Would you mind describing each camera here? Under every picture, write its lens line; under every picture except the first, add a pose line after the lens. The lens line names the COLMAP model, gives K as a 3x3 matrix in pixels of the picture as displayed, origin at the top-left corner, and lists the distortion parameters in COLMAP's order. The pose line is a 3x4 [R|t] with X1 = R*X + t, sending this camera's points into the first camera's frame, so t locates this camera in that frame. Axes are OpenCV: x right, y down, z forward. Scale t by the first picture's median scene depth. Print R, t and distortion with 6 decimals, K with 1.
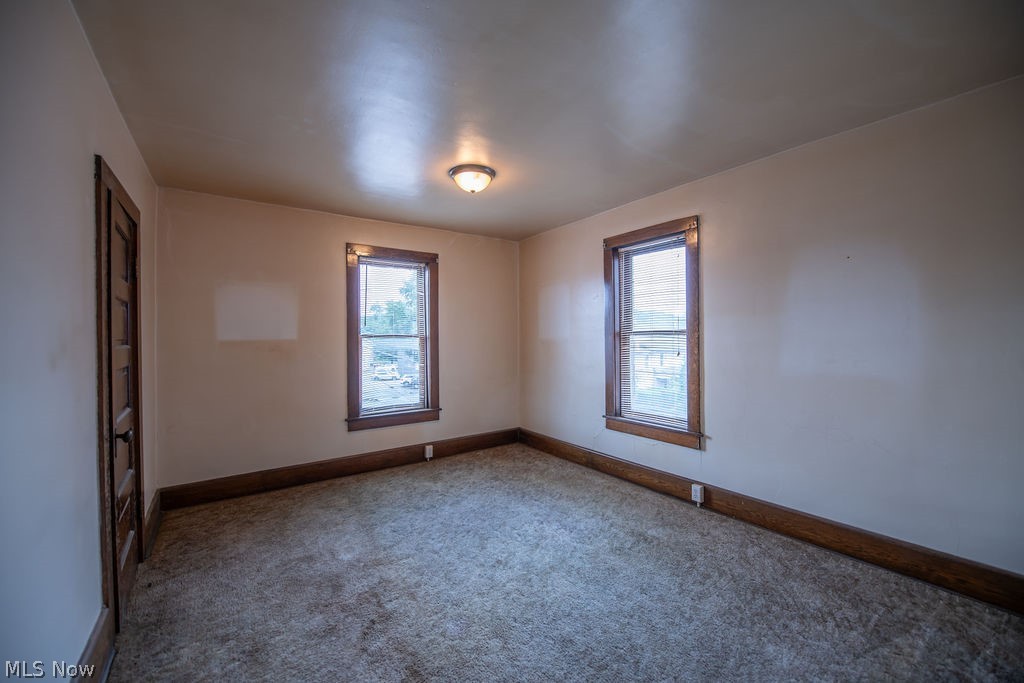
lens RADIAL K [[406.8, 0, 515.4], [0, 406.8, 336.5], [0, 0, 1]] dist [-0.012665, -0.004149]
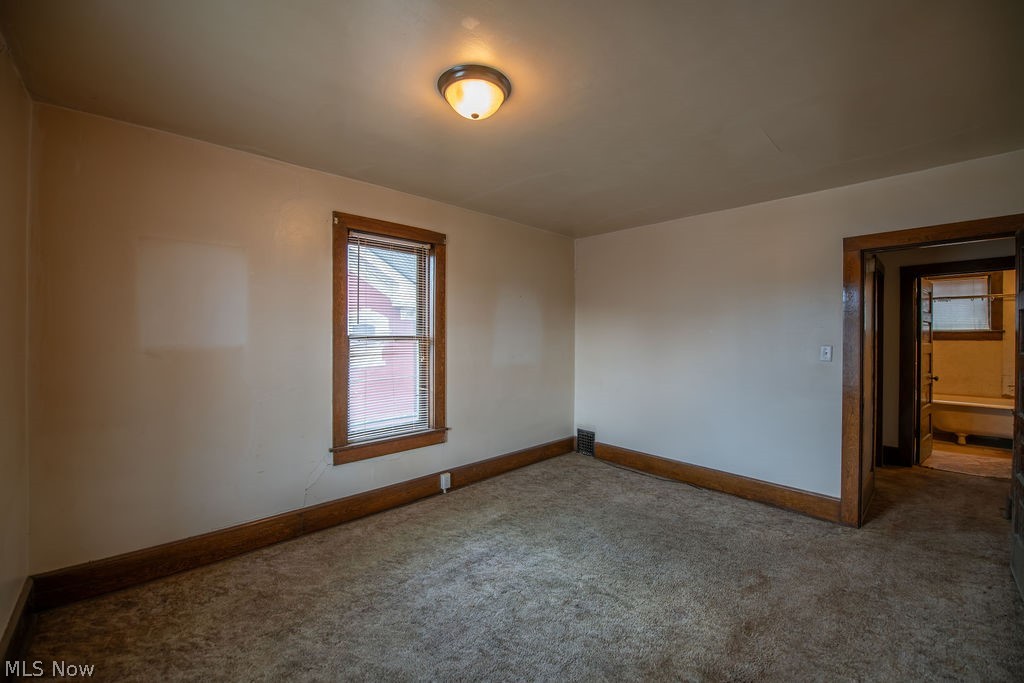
lens RADIAL K [[406.8, 0, 515.4], [0, 406.8, 336.5], [0, 0, 1]] dist [-0.012665, -0.004149]
pose [[-0.136029, 0.004748, 0.990694, -0.648698], [0.000371, 0.999989, -0.004741, -0.008128], [-0.990705, -0.000277, -0.136029, 0.897590]]
